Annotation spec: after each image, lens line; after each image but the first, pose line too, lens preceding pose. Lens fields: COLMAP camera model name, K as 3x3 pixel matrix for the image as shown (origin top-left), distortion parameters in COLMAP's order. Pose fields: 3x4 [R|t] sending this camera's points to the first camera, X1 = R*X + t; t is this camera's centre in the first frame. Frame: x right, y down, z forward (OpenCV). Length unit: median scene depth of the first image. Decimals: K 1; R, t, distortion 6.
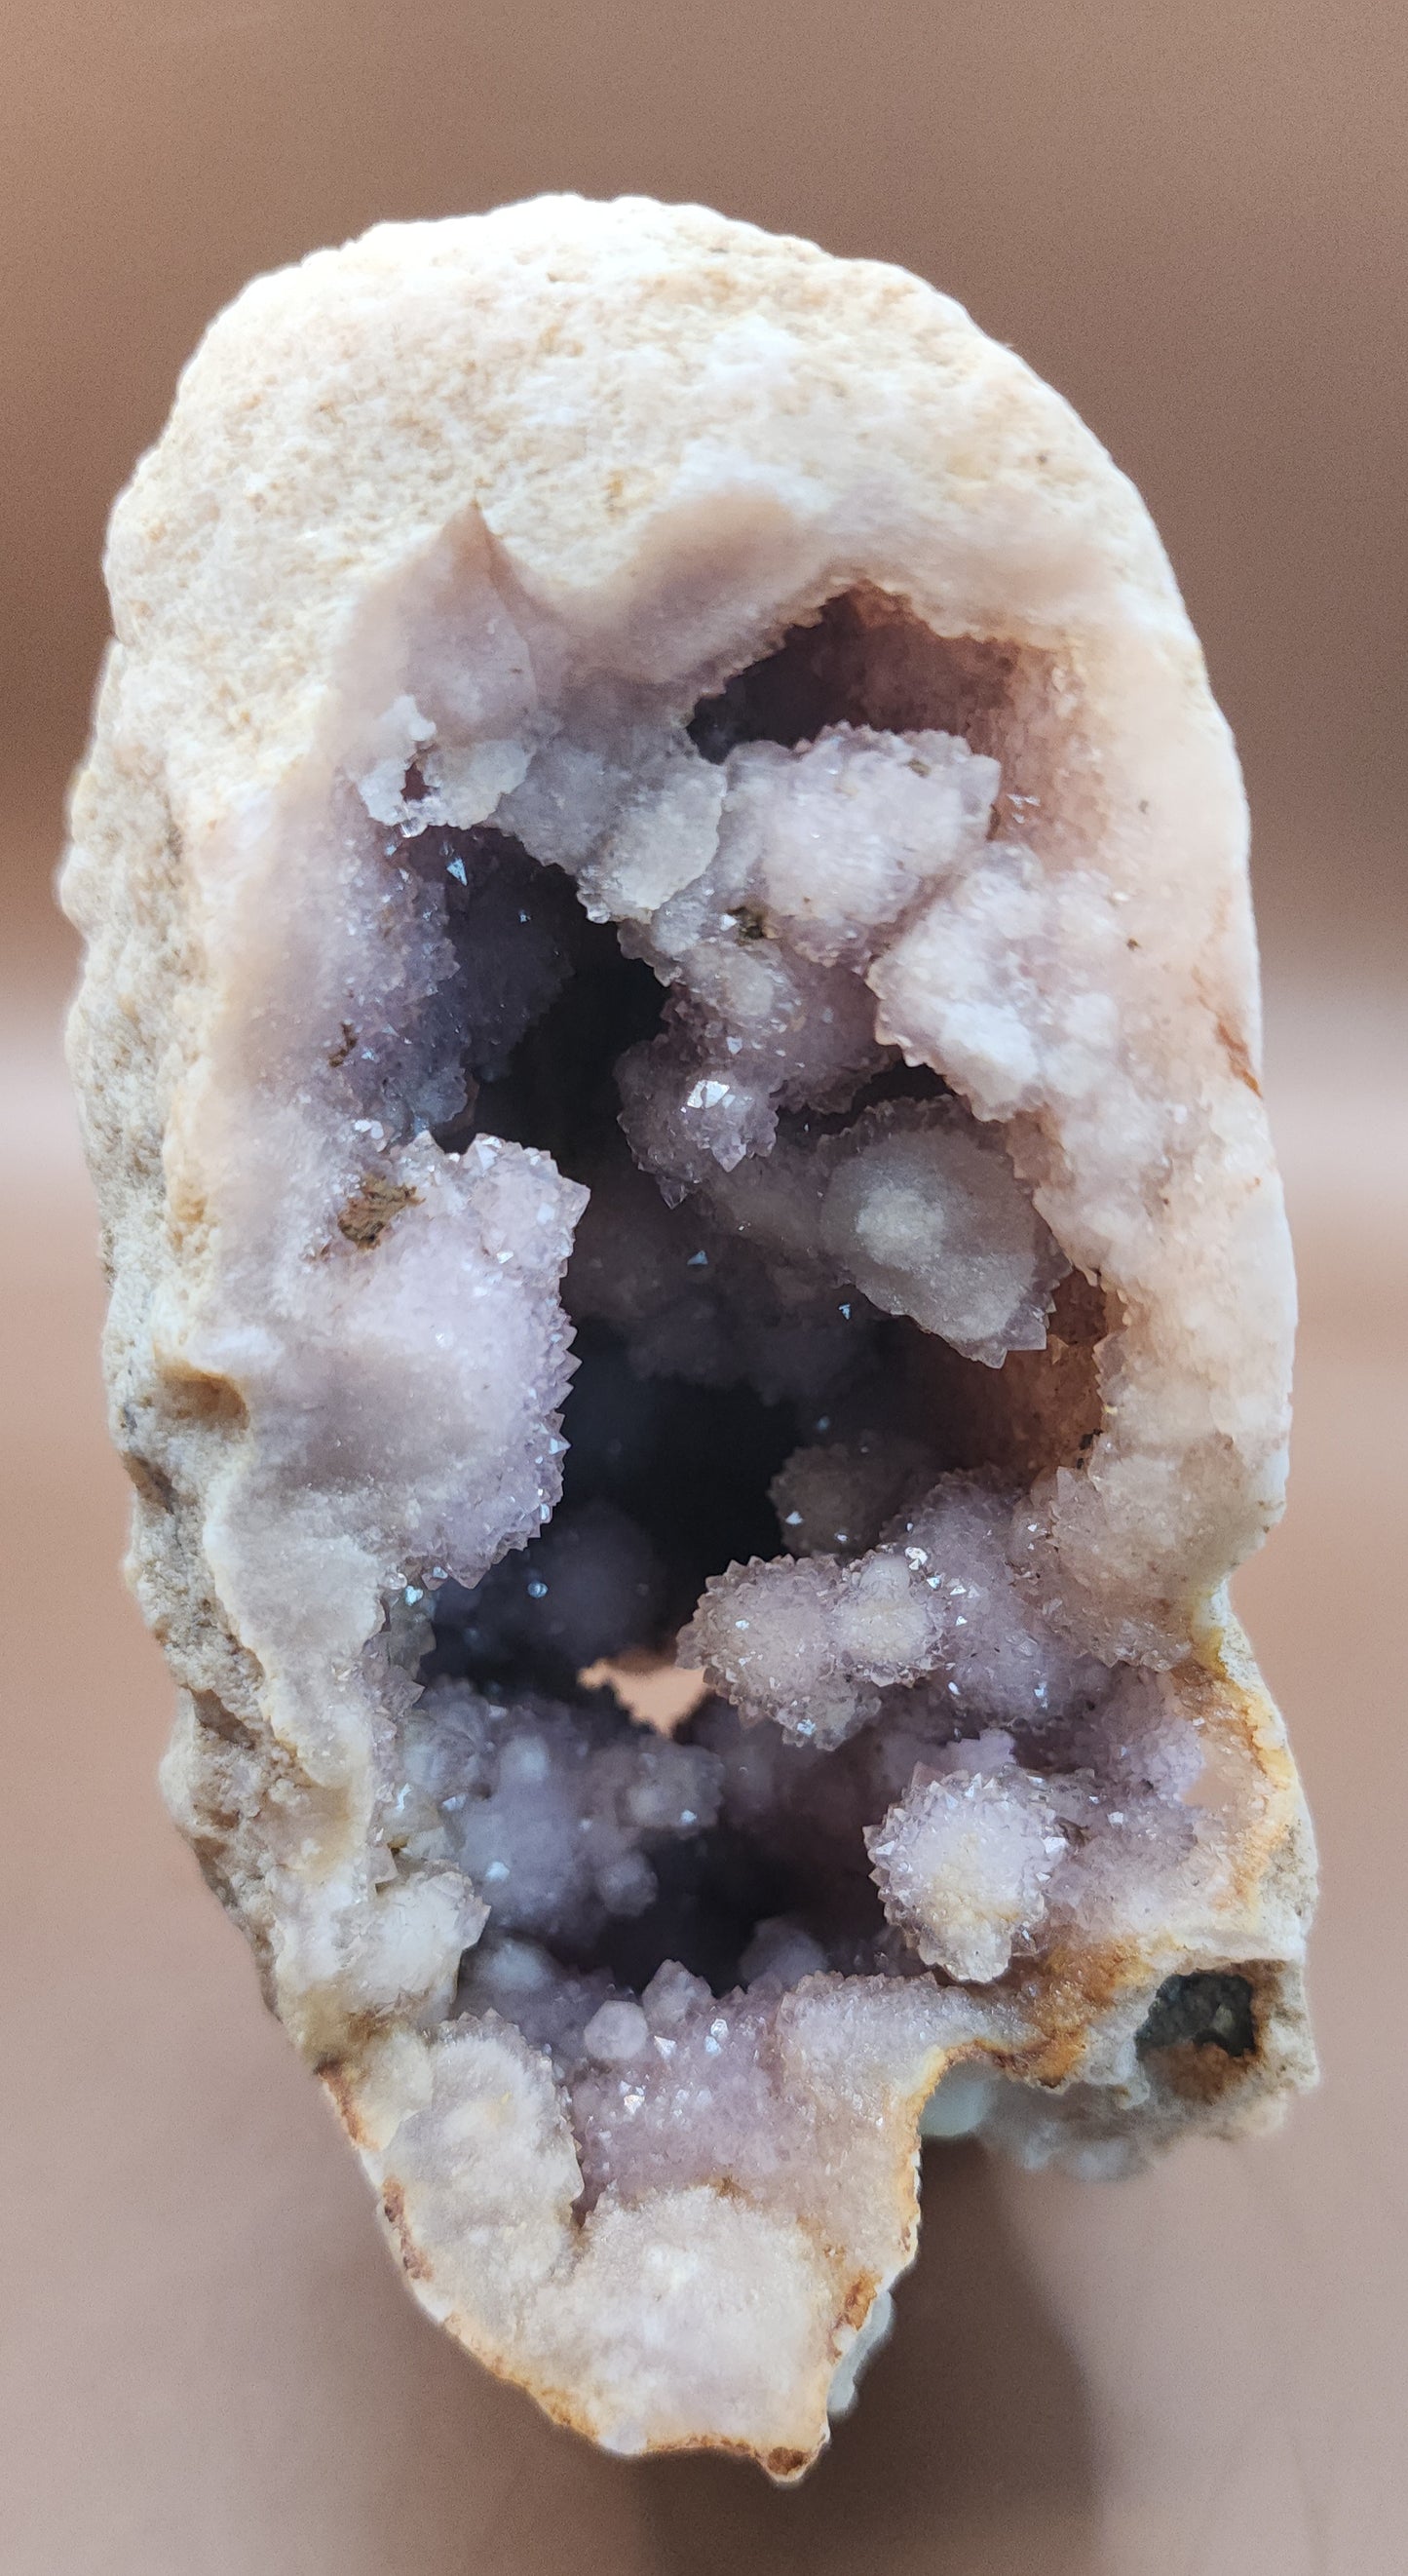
lens RADIAL K [[2160.2, 0, 695.7], [0, 2160.2, 1512.9], [0, 0, 1]] dist [-0.009135, -0.043760]
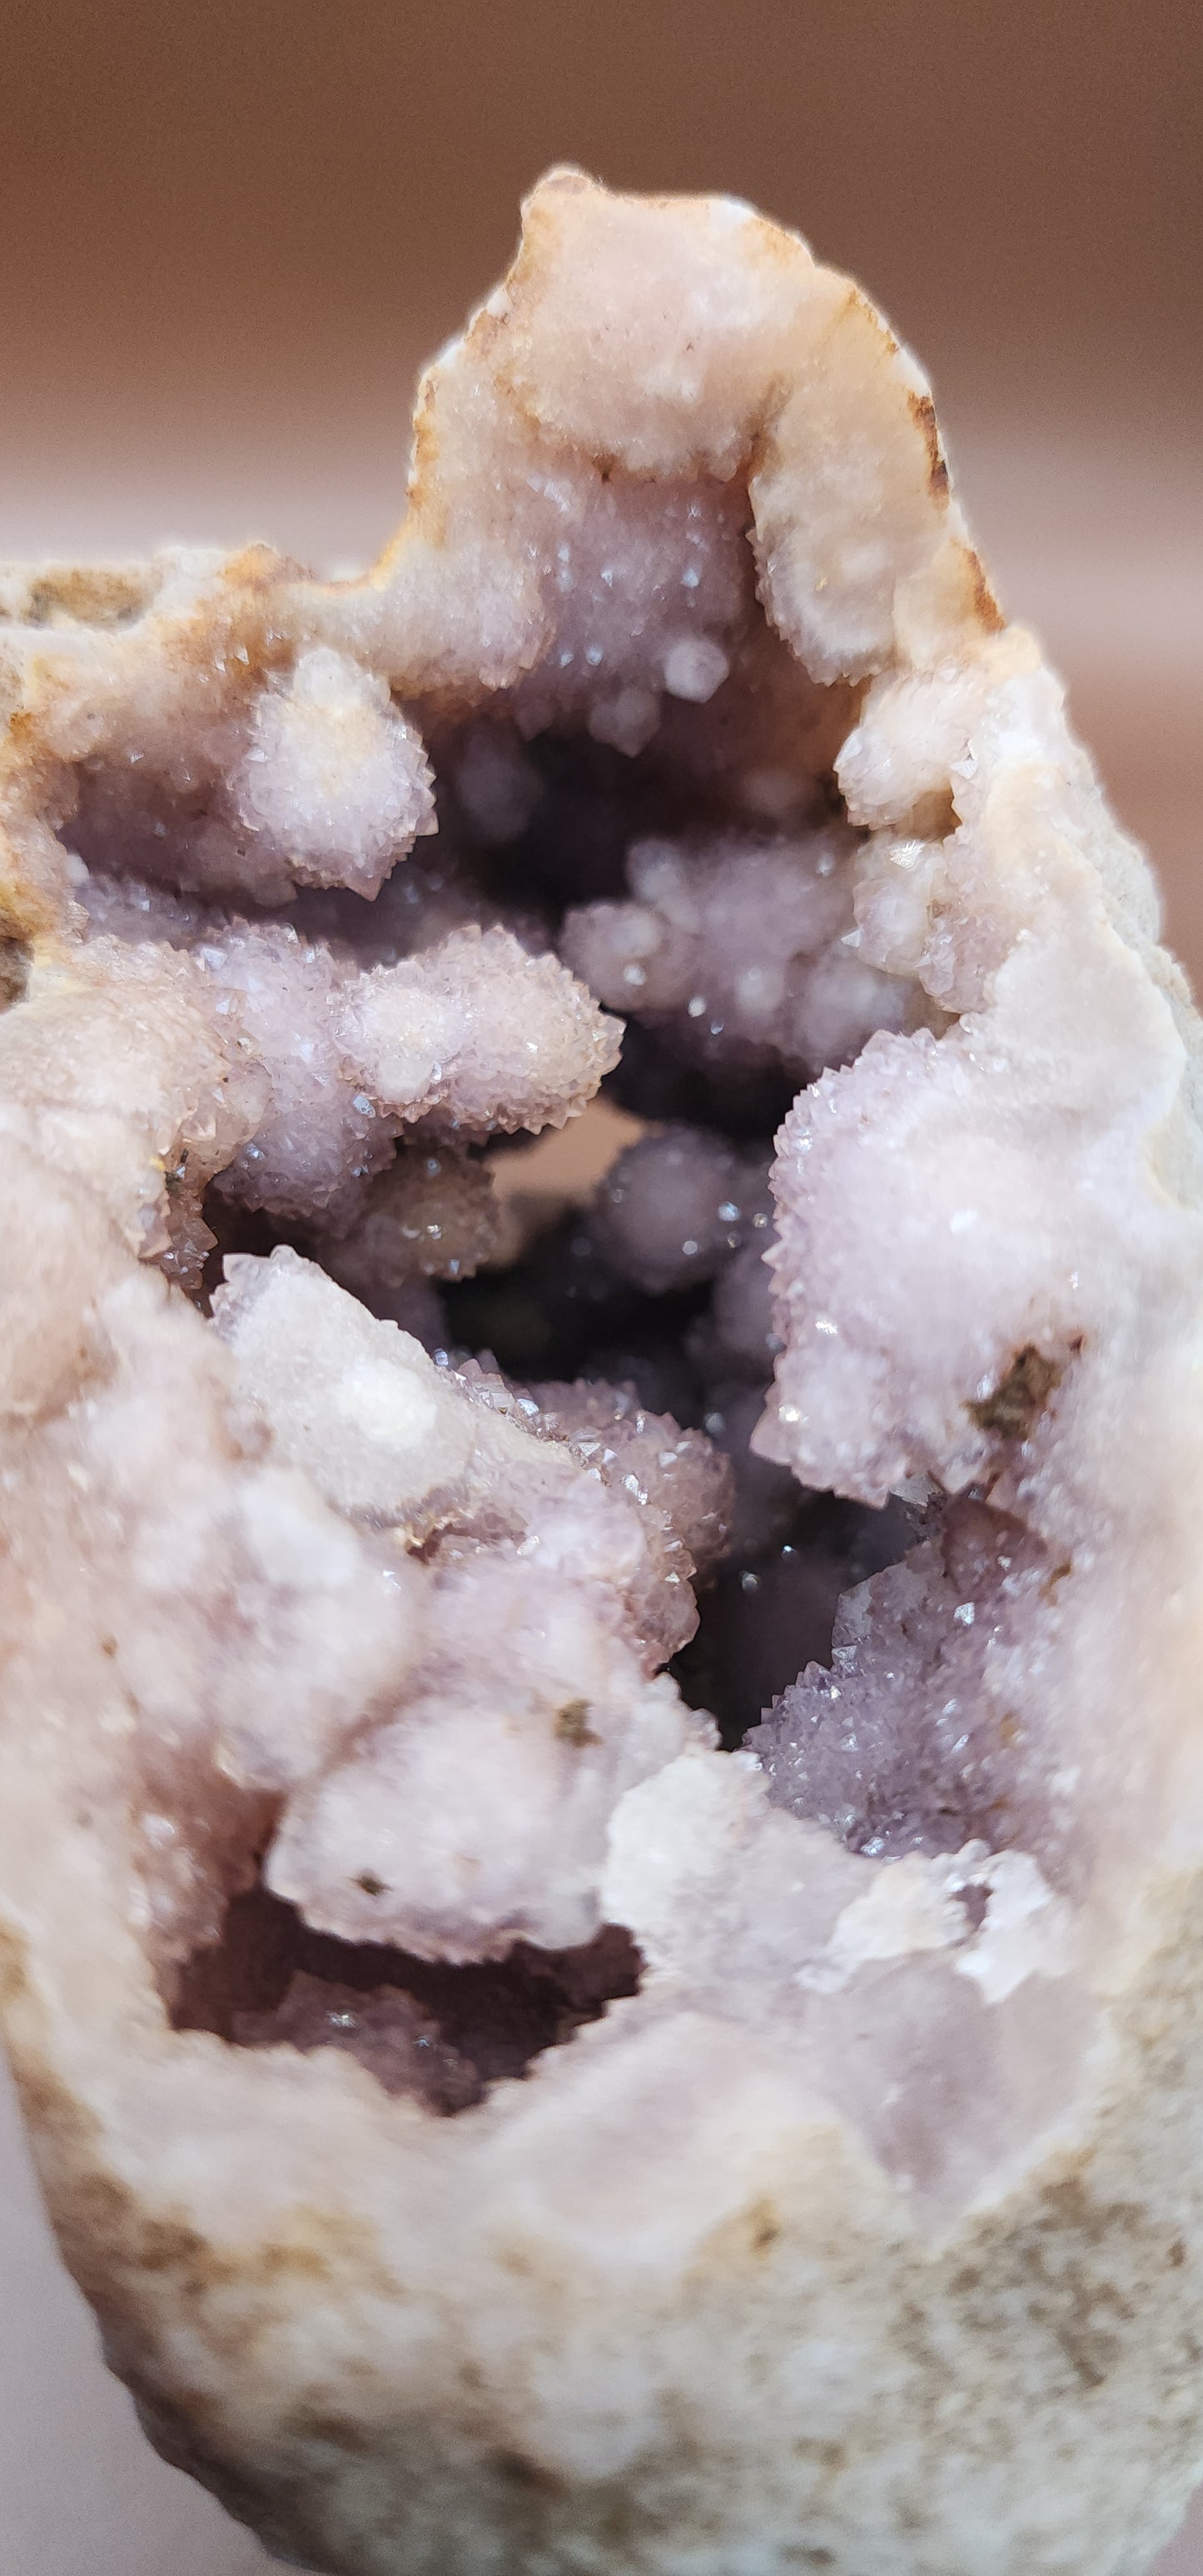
lens RADIAL K [[1936.9, 0, 615.9], [0, 1936.9, 1292.8], [0, 0, 1]] dist [-0.080274, 0.018585]
pose [[-0.993440, -0.051073, -0.102316, 0.084795], [0.031610, -0.982508, 0.183520, -0.227033], [-0.109899, 0.179081, 0.977677, 0.237354]]
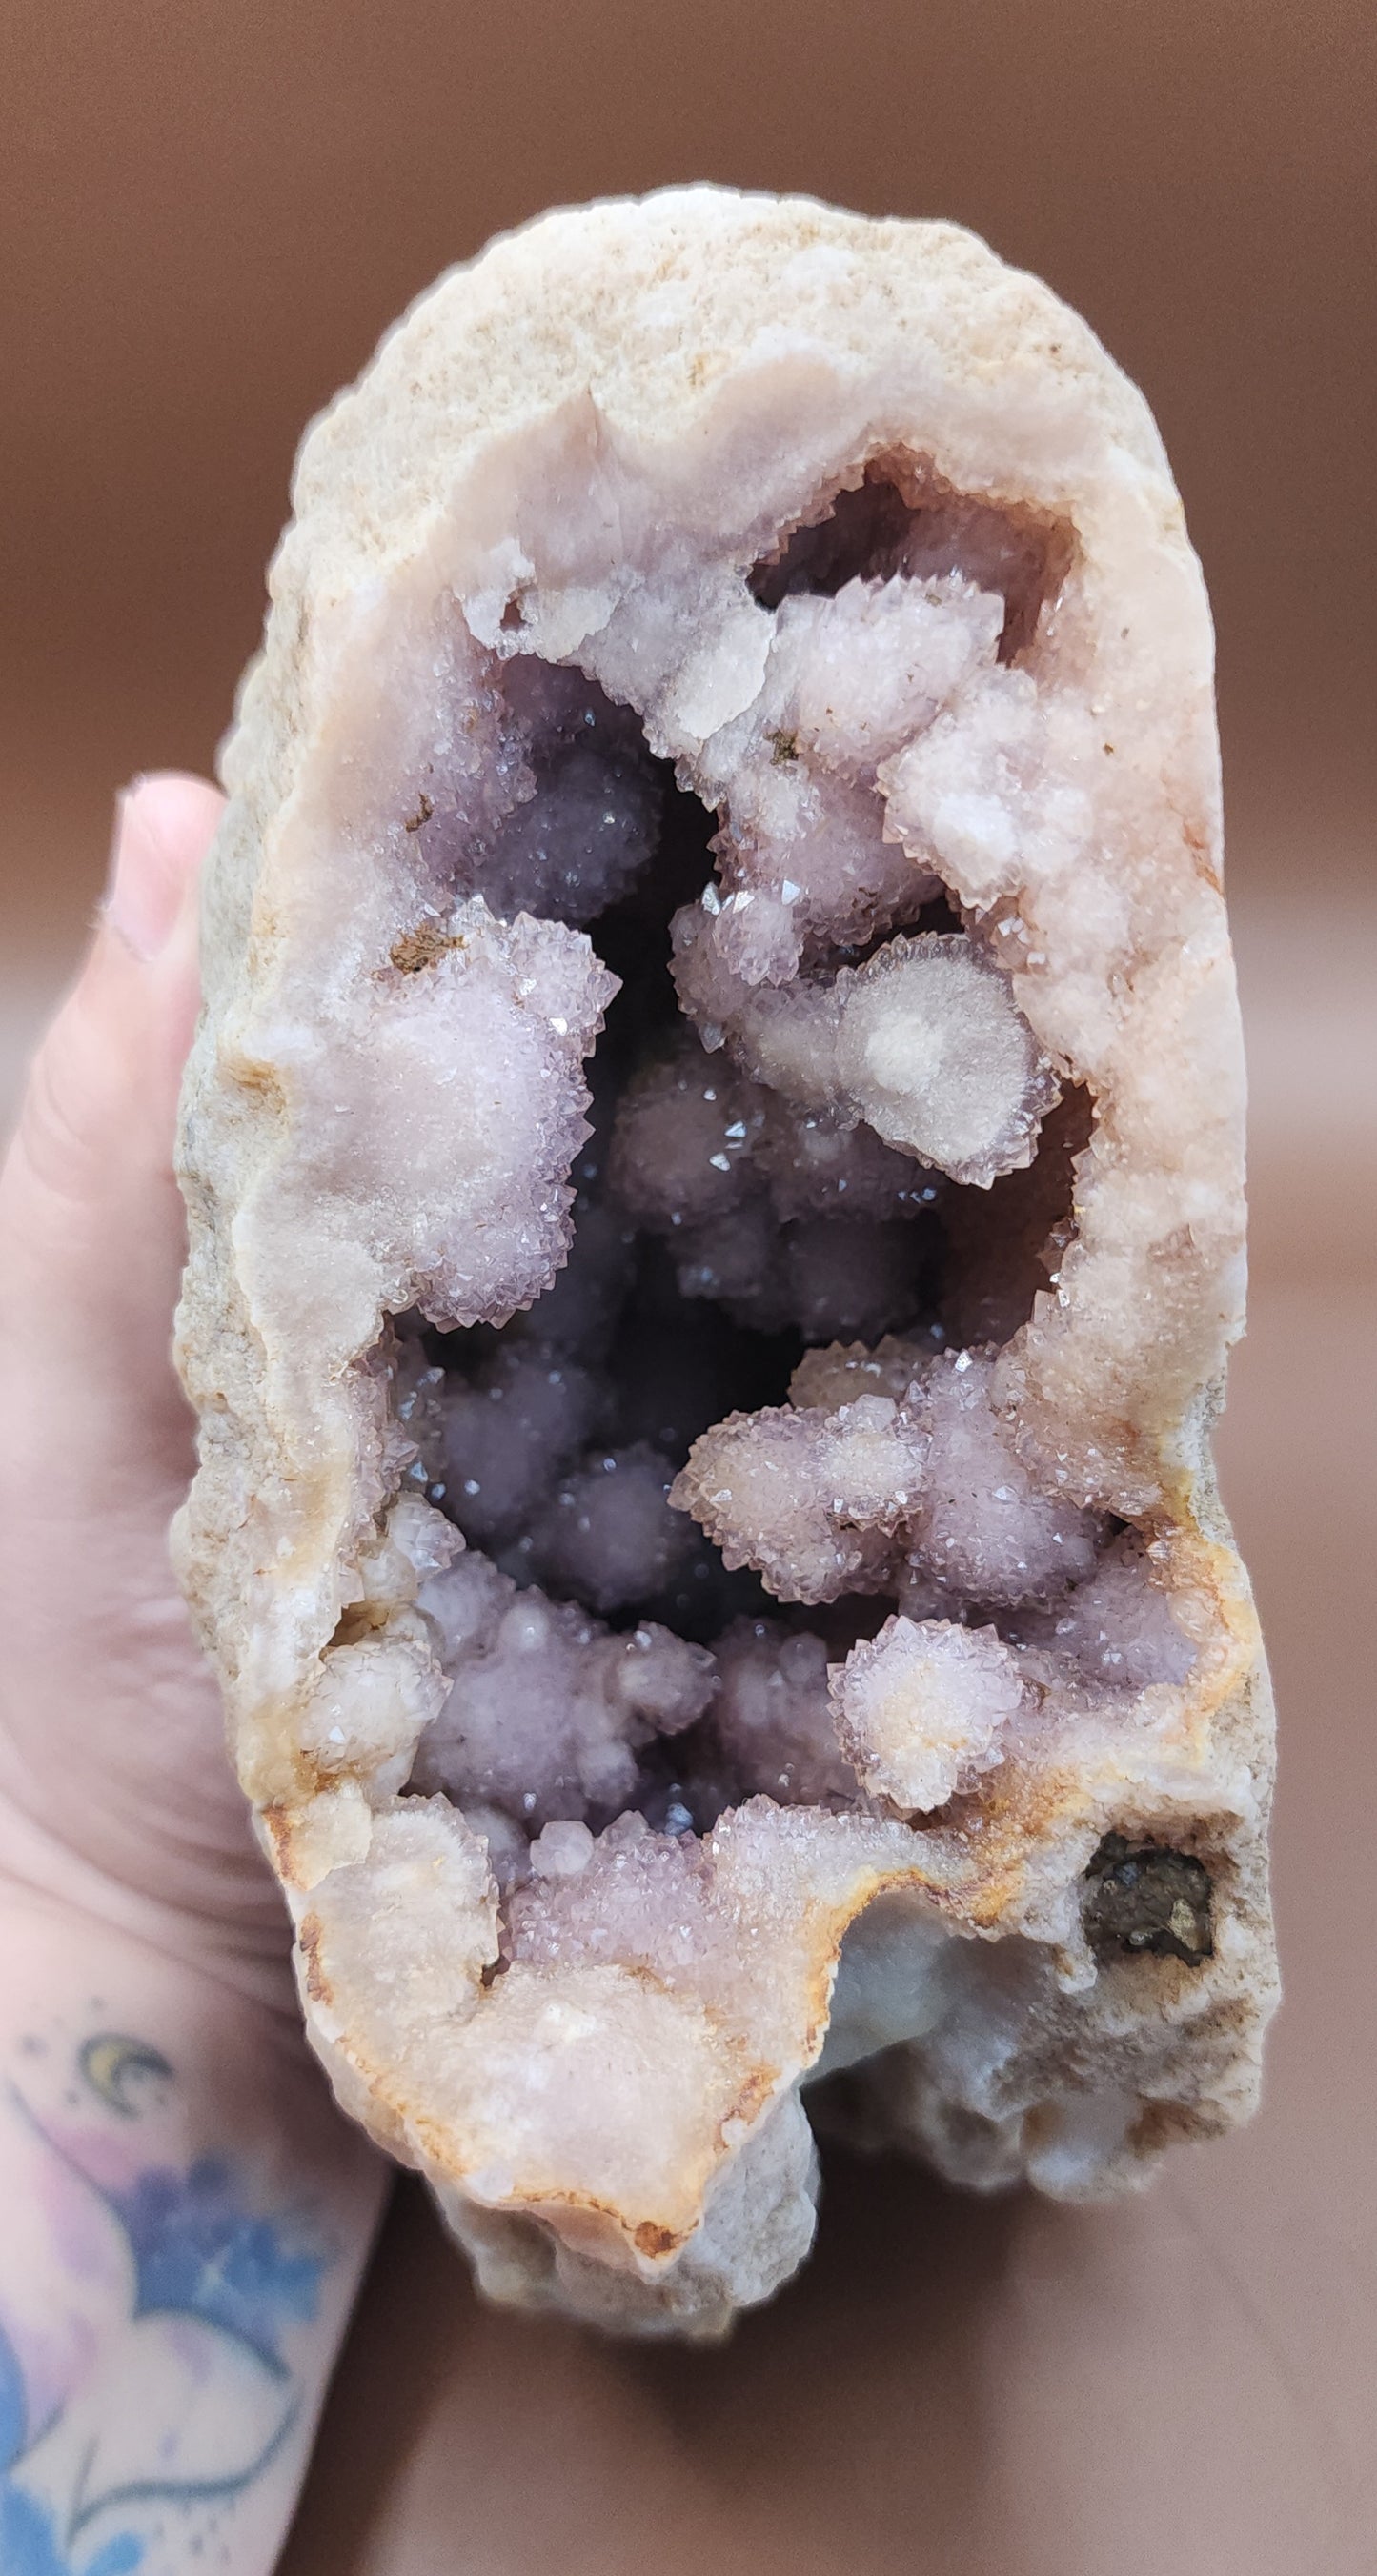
lens RADIAL K [[2249.3, 0, 626.8], [0, 2249.3, 1405.8], [0, 0, 1]] dist [0.001895, -0.068165]
pose [[0.985009, 0.104165, -0.137501, 0.131971], [-0.134180, 0.963602, -0.231228, 0.322144], [0.108410, 0.246212, 0.963134, -0.061714]]
